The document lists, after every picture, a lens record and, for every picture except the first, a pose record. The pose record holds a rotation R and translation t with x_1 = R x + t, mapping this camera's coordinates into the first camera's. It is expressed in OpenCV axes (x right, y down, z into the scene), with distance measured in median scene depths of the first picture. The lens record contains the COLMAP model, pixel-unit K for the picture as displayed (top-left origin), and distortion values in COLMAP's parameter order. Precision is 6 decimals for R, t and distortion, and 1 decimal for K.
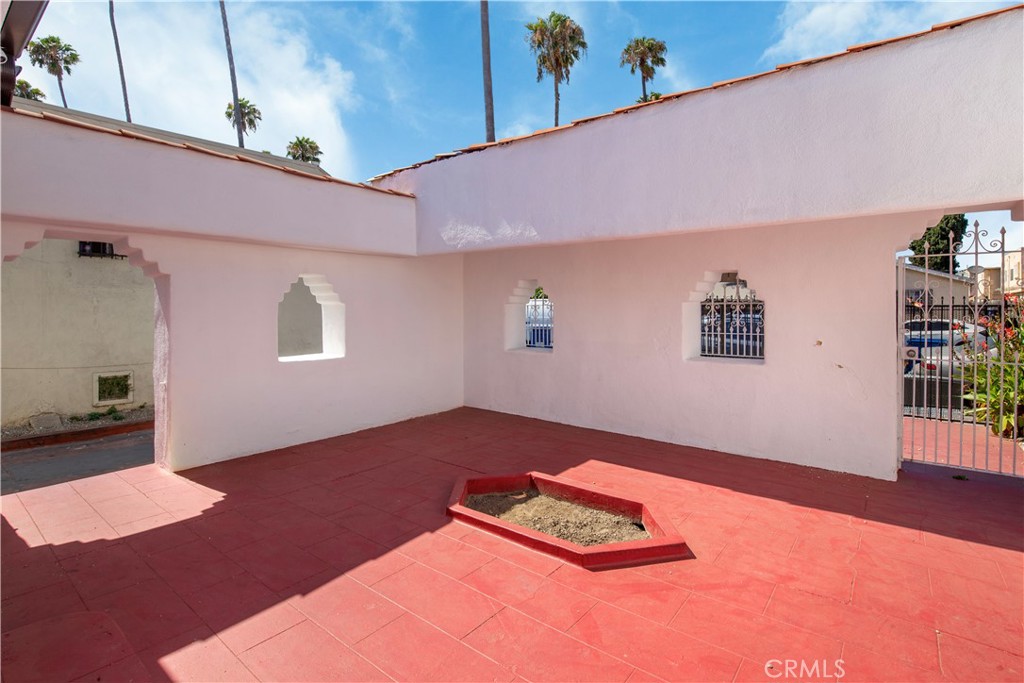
lens RADIAL K [[469.9, 0, 505.8], [0, 469.9, 327.0], [0, 0, 1]] dist [-0.015981, 0.000023]
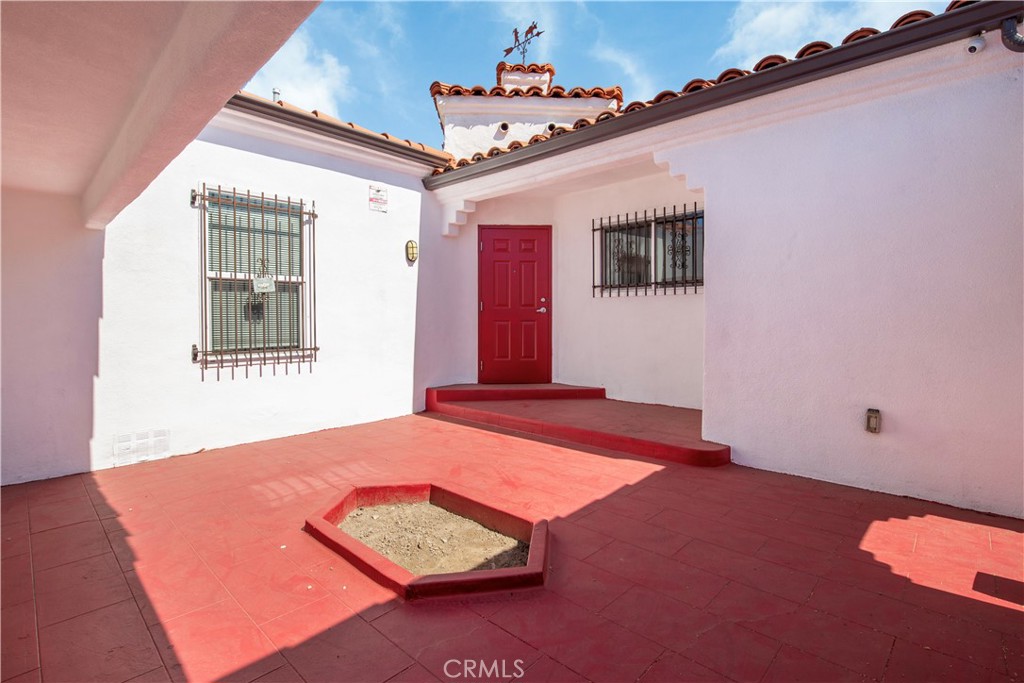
lens RADIAL K [[469.9, 0, 505.8], [0, 469.9, 327.0], [0, 0, 1]] dist [-0.015981, 0.000023]
pose [[-0.995931, 0.005941, 0.089918, -0.142319], [0.010921, 0.998427, 0.054989, -0.026550], [-0.089450, 0.055748, -0.994430, 2.036977]]
